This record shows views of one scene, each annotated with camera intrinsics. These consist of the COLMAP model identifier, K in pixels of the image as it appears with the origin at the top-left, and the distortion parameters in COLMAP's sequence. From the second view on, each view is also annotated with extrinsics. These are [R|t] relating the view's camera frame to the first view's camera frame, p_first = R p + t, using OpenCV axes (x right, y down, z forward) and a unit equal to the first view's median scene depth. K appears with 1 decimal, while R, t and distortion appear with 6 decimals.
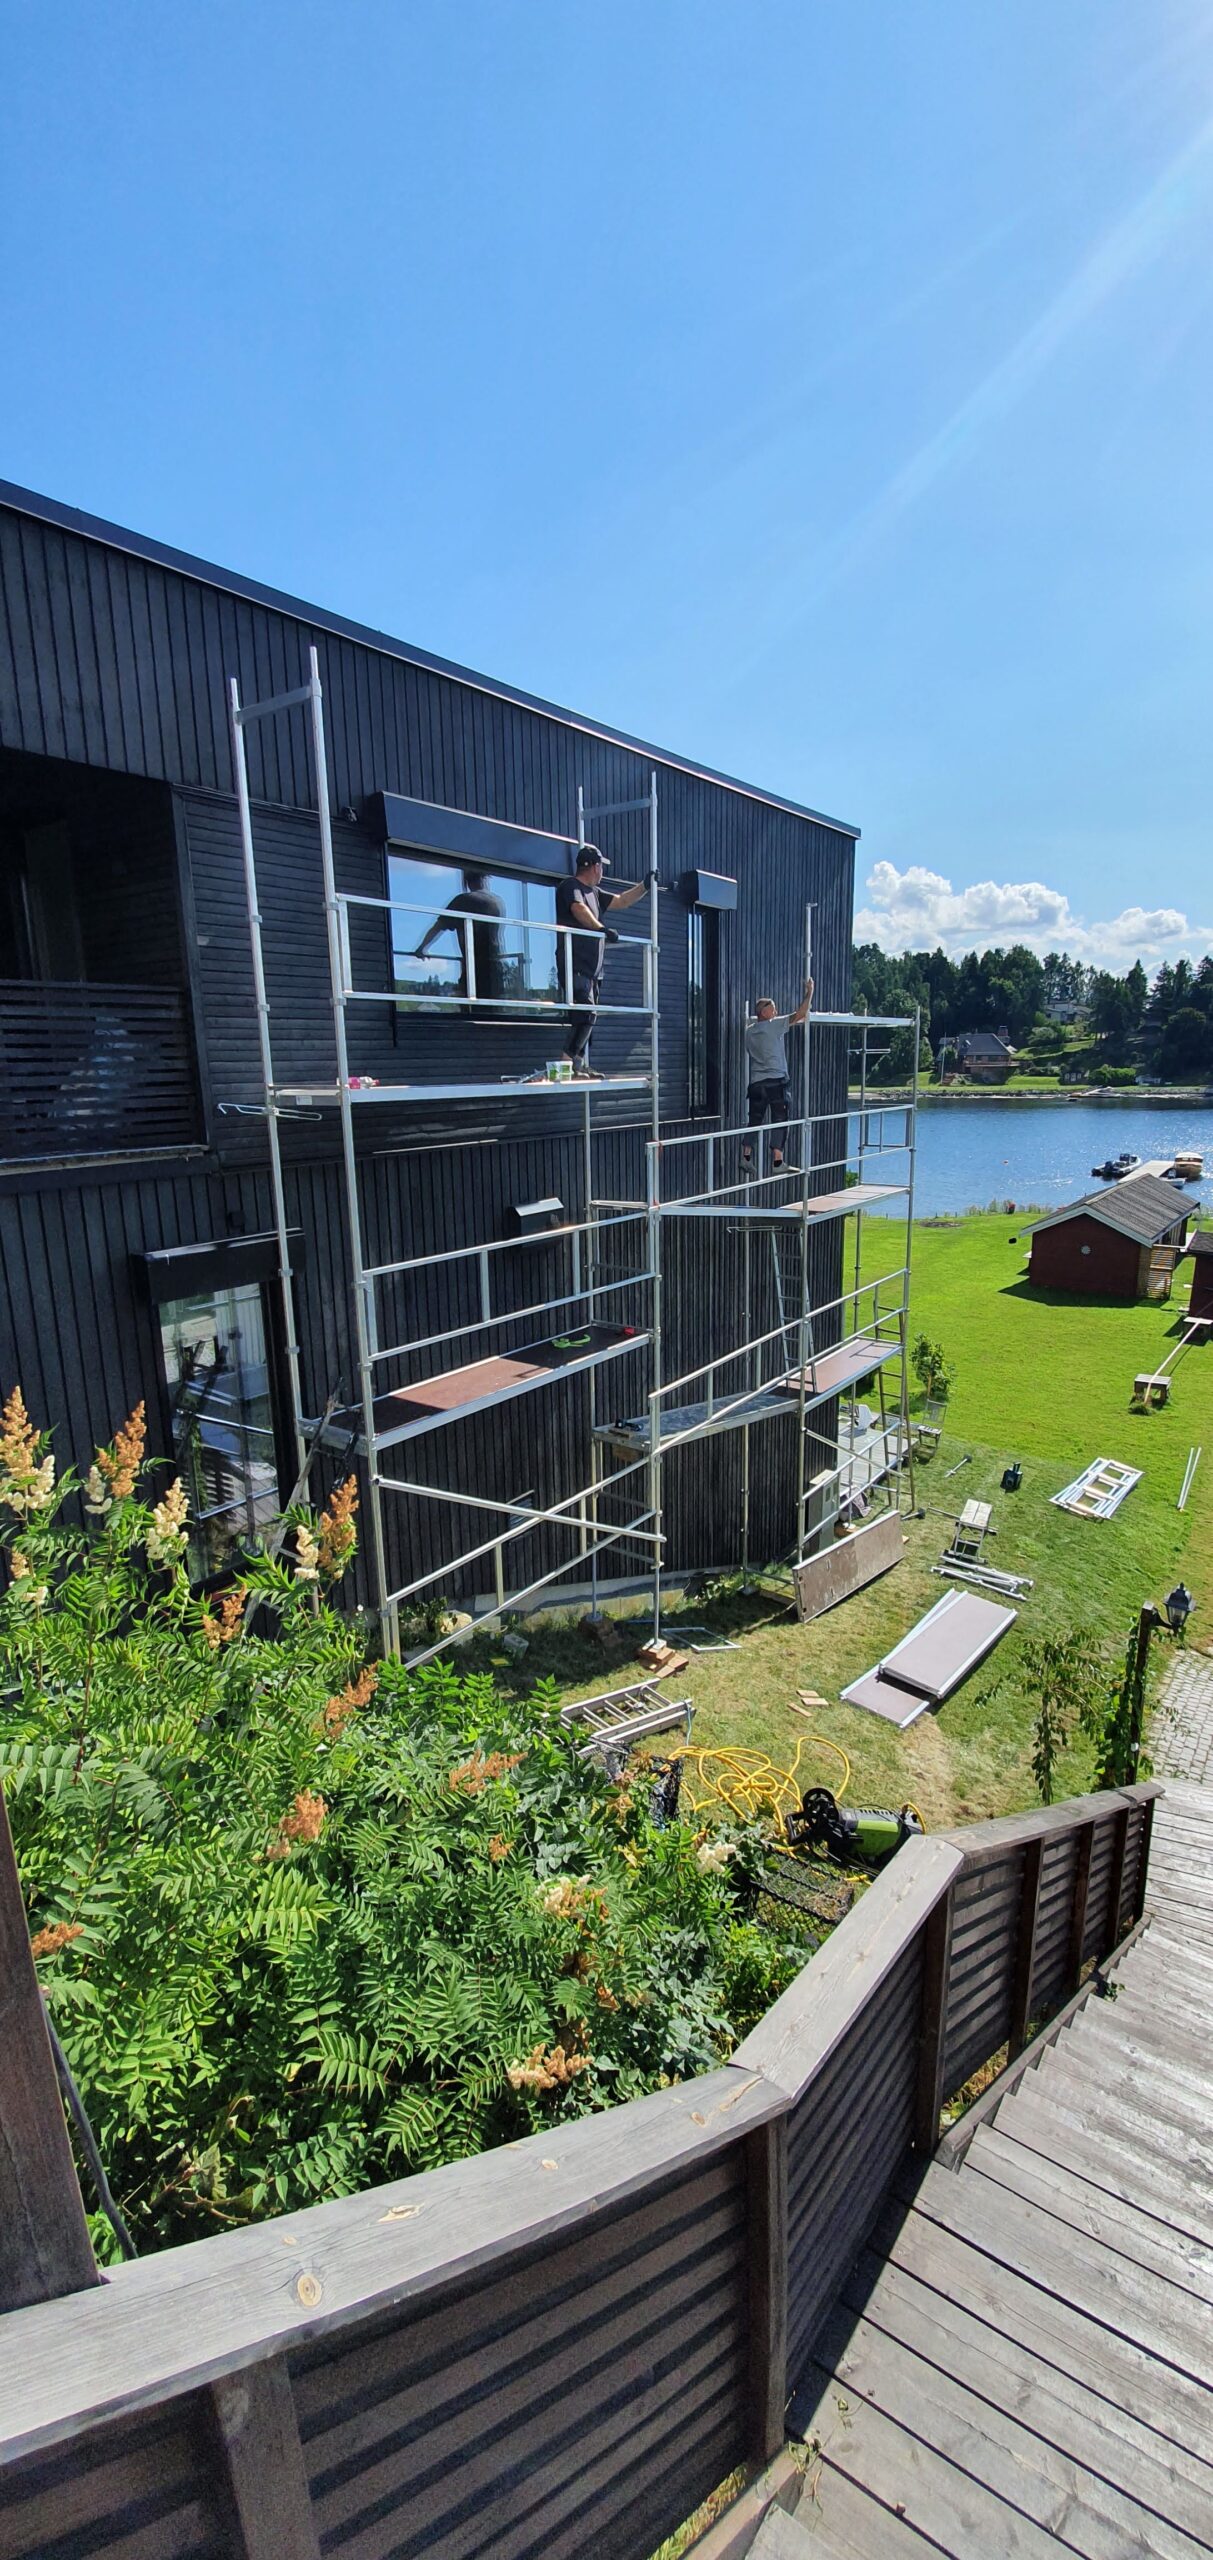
lens RADIAL K [[1011.3, 0, 617.3], [0, 1011.3, 1276.9], [0, 0, 1]] dist [-0.002091, -0.000276]
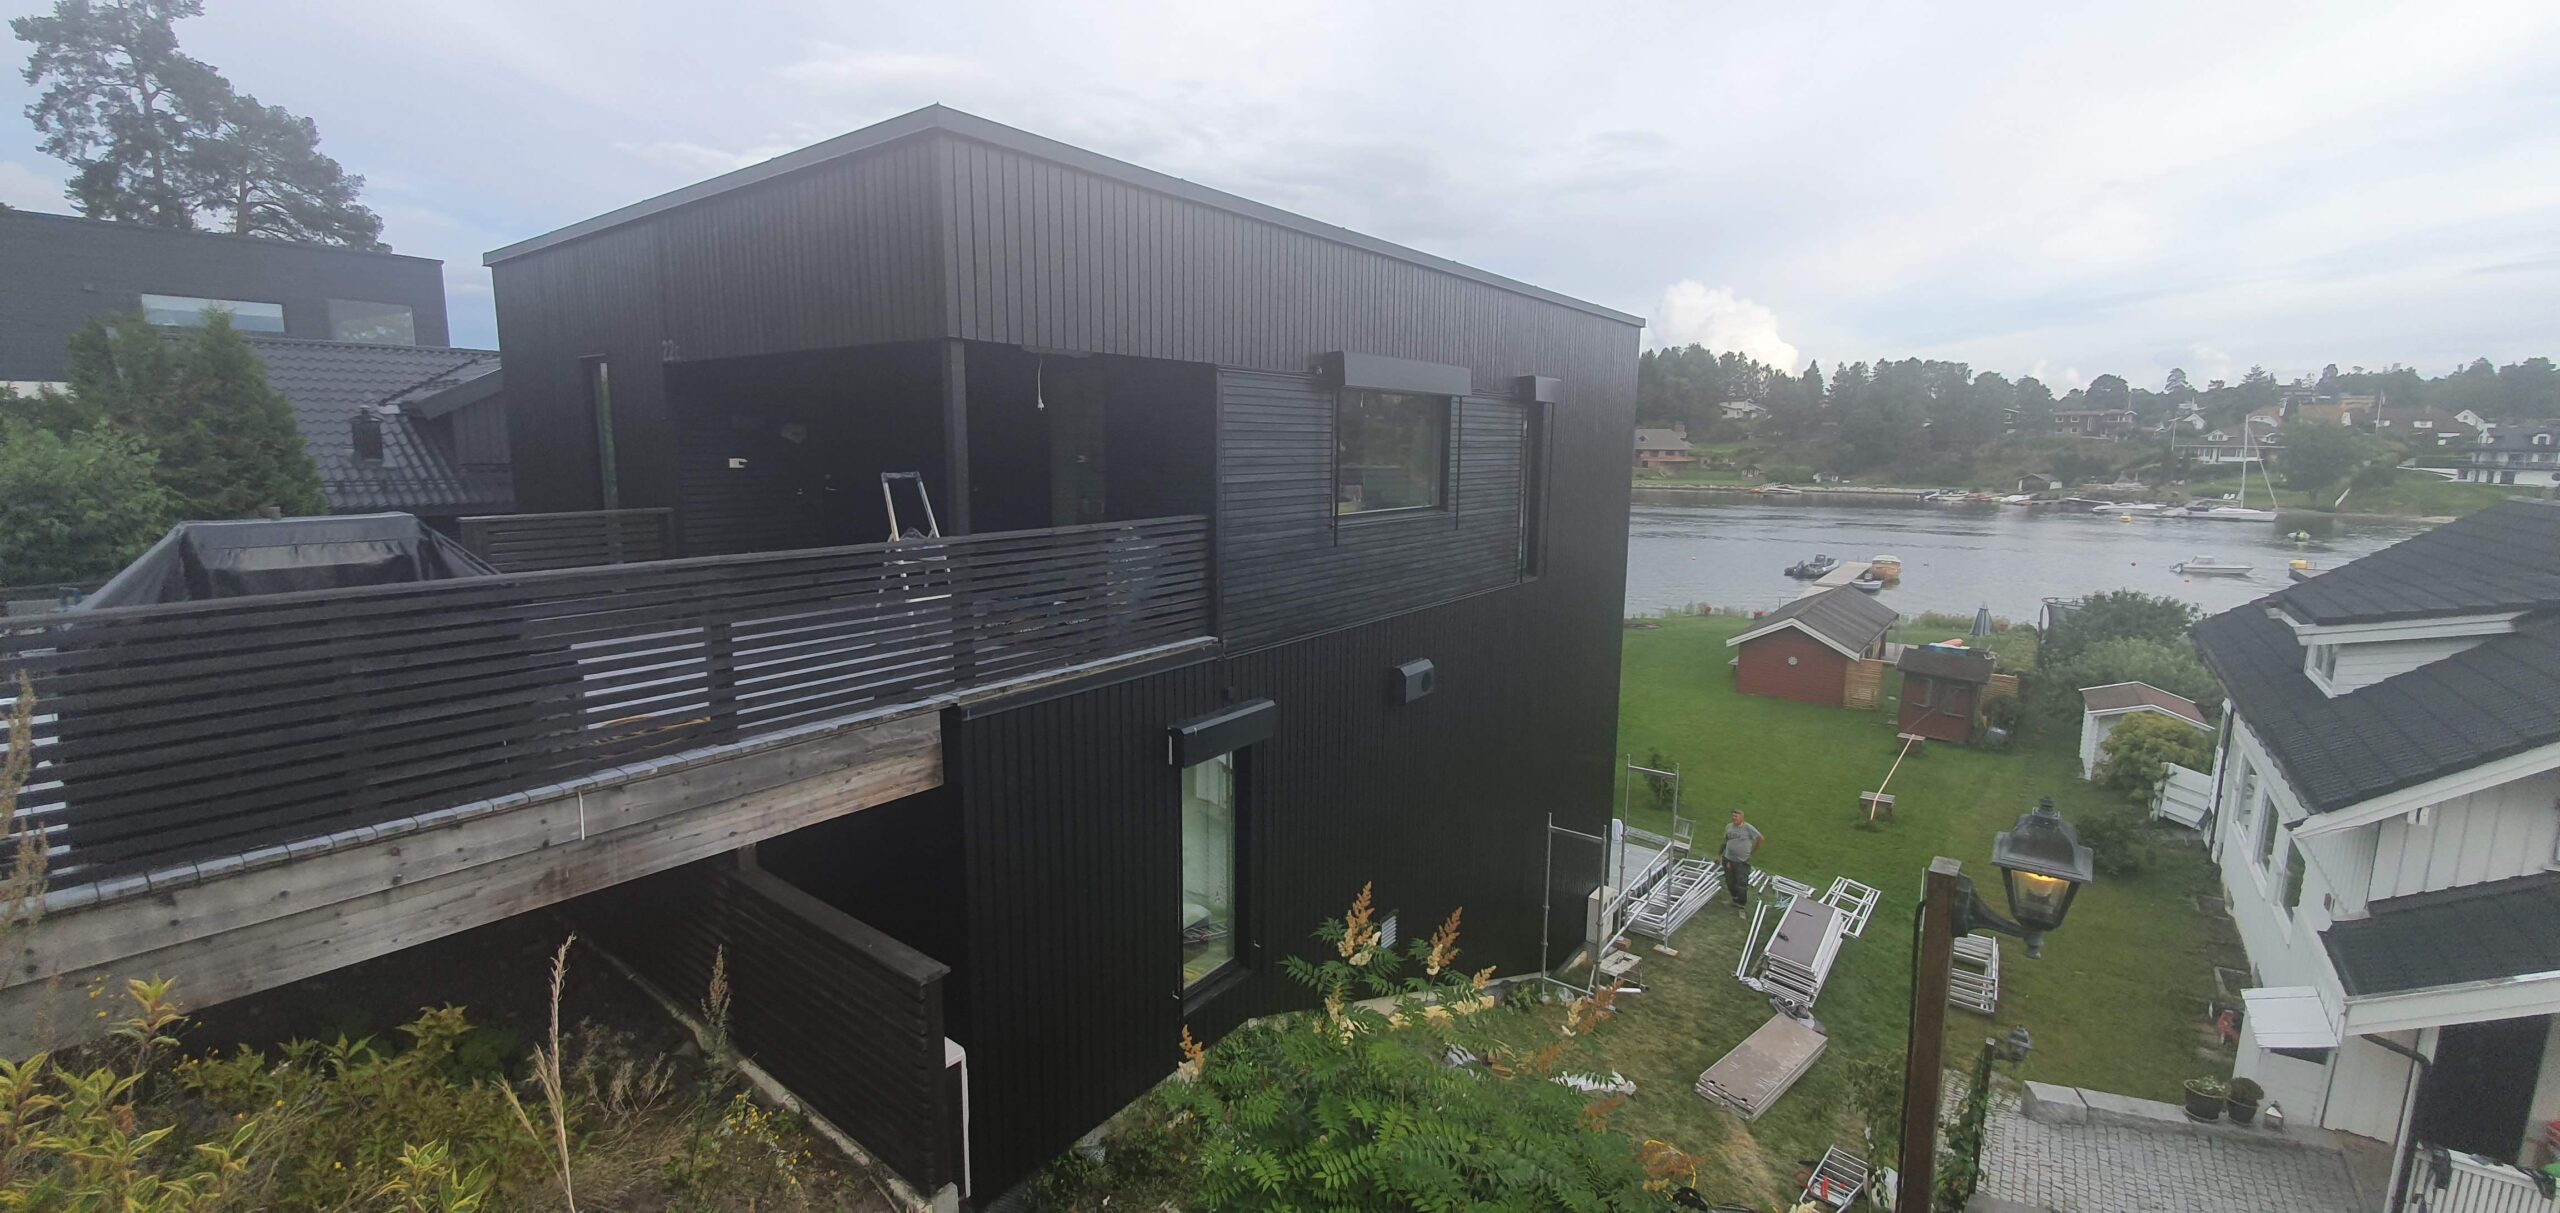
lens RADIAL K [[1011.3, 0, 1268.0], [0, 1011.3, 585.6], [0, 0, 1]] dist [-0.002091, -0.000276]
pose [[0.999528, 0.025018, -0.017817, -0.087275], [-0.026171, 0.997360, -0.067732, -0.030272], [0.016076, 0.068167, 0.997544, -0.068894]]
